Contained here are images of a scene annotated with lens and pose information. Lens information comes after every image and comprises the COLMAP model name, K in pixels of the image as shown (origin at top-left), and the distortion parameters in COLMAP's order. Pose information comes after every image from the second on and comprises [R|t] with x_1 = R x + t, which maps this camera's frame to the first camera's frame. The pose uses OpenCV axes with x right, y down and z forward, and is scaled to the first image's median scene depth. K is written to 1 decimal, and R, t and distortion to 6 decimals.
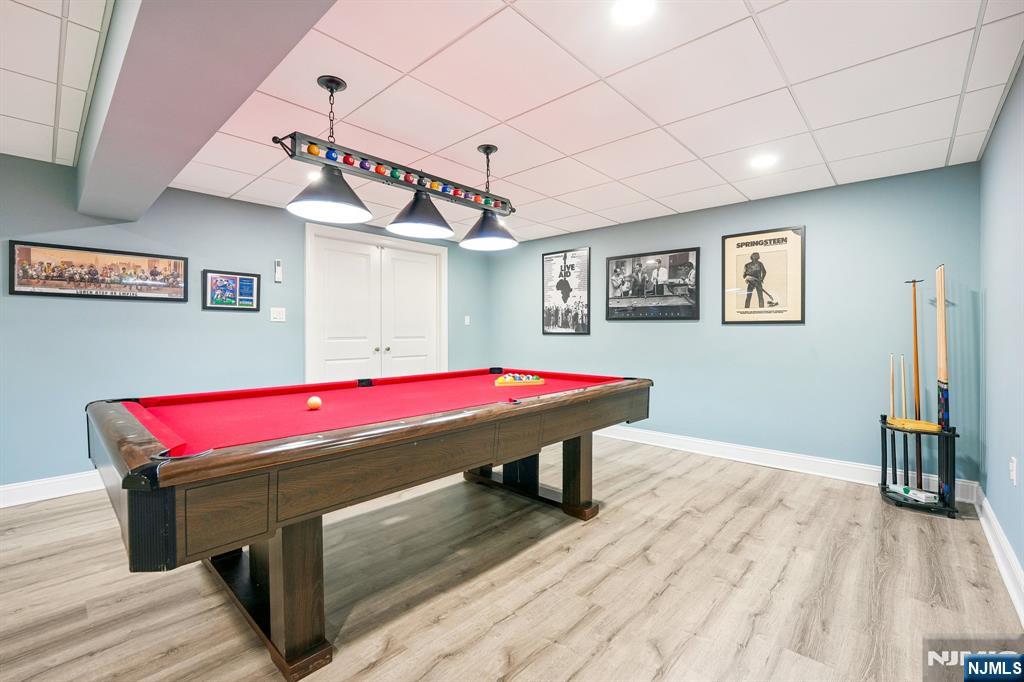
lens RADIAL K [[440.3, 0, 514.9], [0, 440.3, 335.7], [0, 0, 1]] dist [-0.003748, -0.000321]
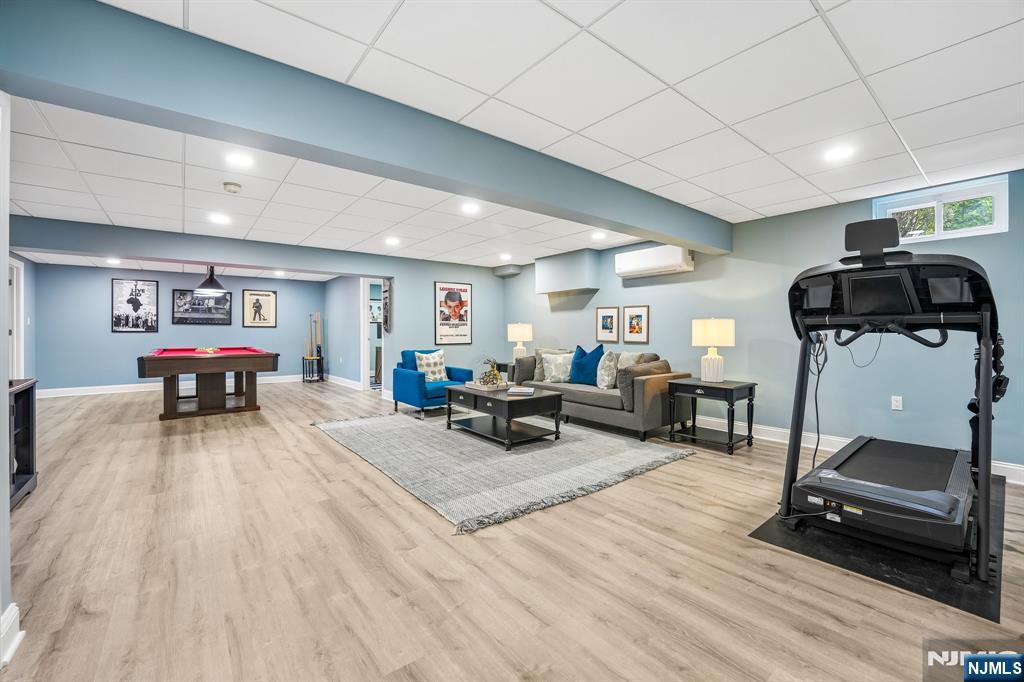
lens RADIAL K [[414.7, 0, 511.5], [0, 414.7, 336.4], [0, 0, 1]] dist [0.000788, -0.000051]
pose [[0.154197, -0.012579, 0.987960, -1.245680], [0.007034, 0.999908, 0.011633, 0.004750], [-0.988015, 0.005155, 0.154271, -0.618224]]
